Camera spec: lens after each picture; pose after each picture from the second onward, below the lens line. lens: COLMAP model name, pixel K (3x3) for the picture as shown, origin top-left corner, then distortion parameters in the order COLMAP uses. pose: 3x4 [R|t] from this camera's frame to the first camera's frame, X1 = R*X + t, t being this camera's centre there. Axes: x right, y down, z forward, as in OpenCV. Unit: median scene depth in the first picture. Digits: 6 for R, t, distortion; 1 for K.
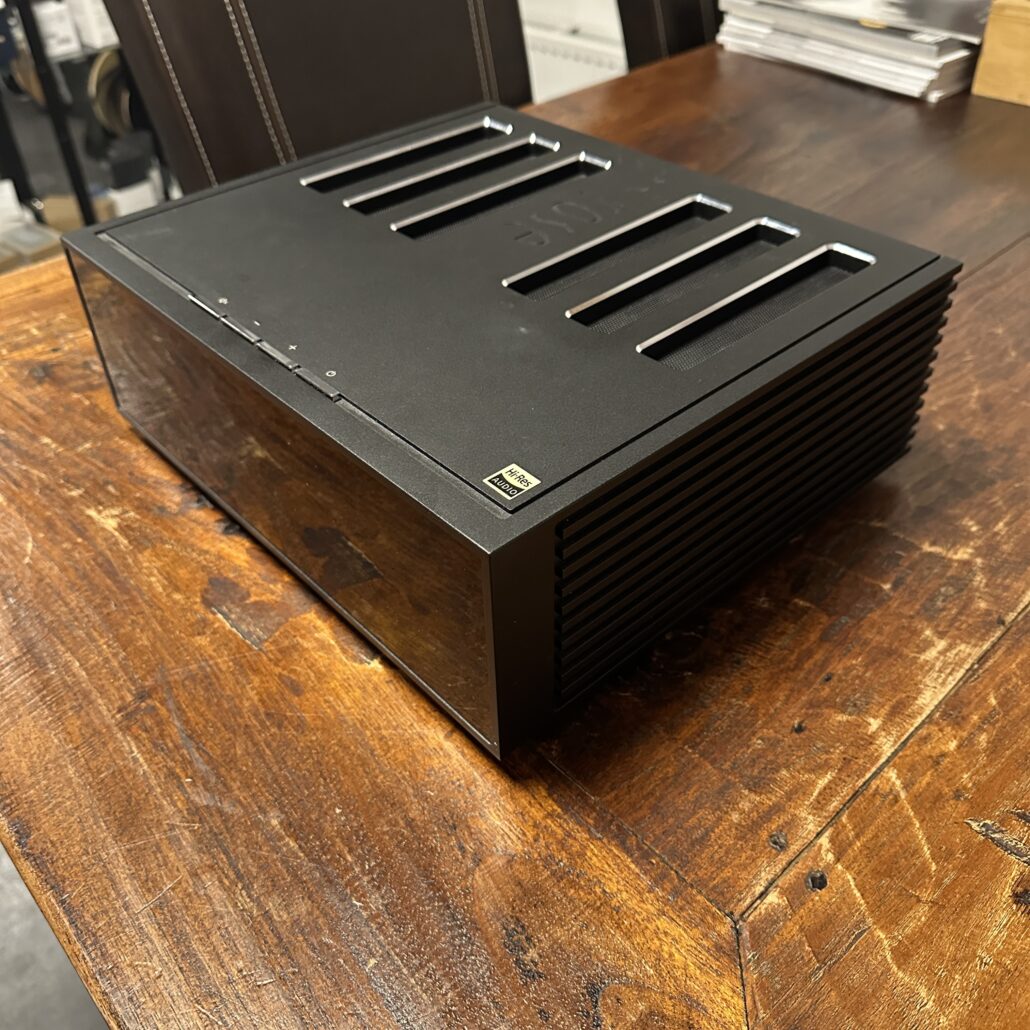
lens RADIAL K [[974.7, 0, 511.7], [0, 974.7, 525.7], [0, 0, 1]] dist [0.136086, -0.297352]
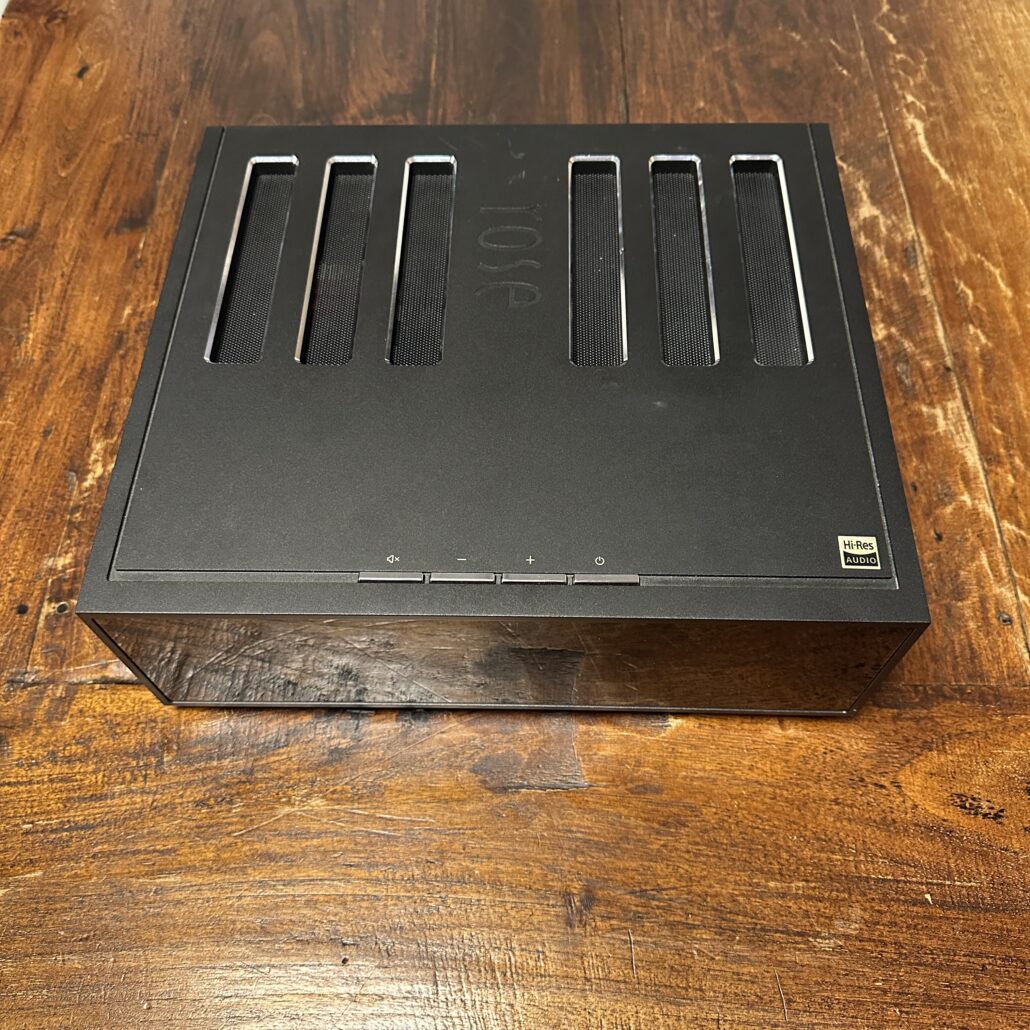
lens RADIAL K [[974.7, 0, 511.7], [0, 974.7, 525.7], [0, 0, 1]] dist [0.136086, -0.297352]
pose [[0.687531, -0.624817, 0.370007, -0.567505], [0.477531, 0.772899, 0.417840, -0.615818], [-0.547052, -0.110588, 0.829762, 0.210100]]
